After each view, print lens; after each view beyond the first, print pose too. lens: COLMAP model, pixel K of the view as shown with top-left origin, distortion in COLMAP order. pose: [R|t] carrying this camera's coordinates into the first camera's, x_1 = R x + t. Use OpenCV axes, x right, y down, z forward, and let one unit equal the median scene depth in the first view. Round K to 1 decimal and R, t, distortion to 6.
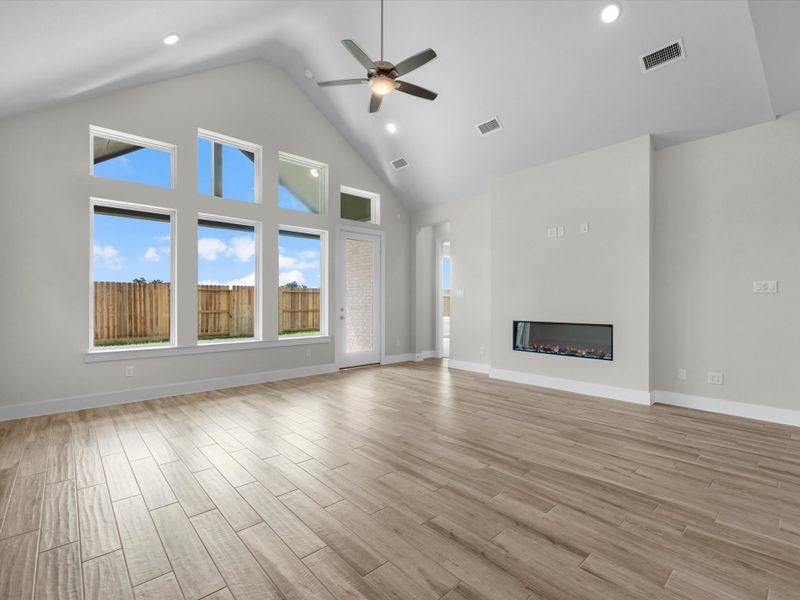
lens RADIAL K [[367.9, 0, 400.8], [0, 367.9, 305.3], [0, 0, 1]] dist [-0.002211, -0.000329]
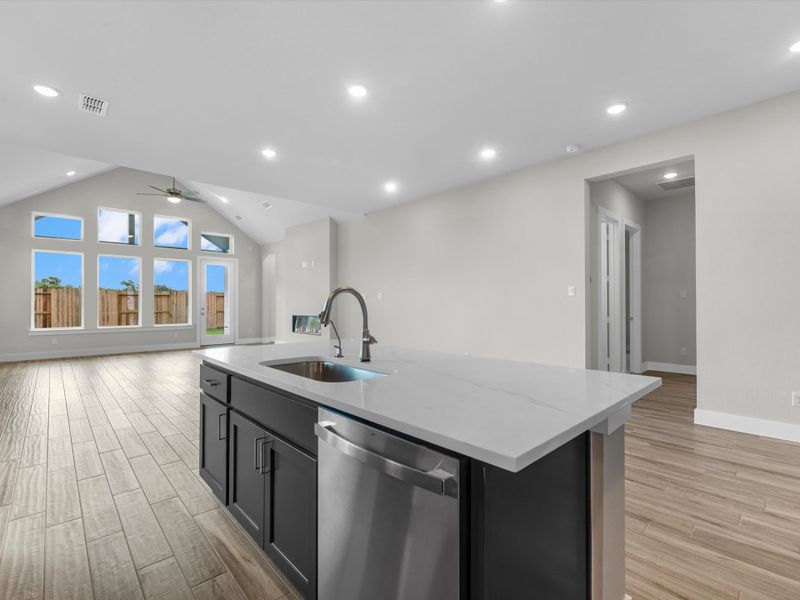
lens RADIAL K [[373.3, 0, 396.1], [0, 373.3, 299.1], [0, 0, 1]] dist [0.015137, -0.000662]
pose [[1.000000, -0.000330, -0.000031, 0.625300], [0.000330, 0.999733, -0.023097, 0.007036], [0.000039, 0.023097, 0.999733, -0.577818]]
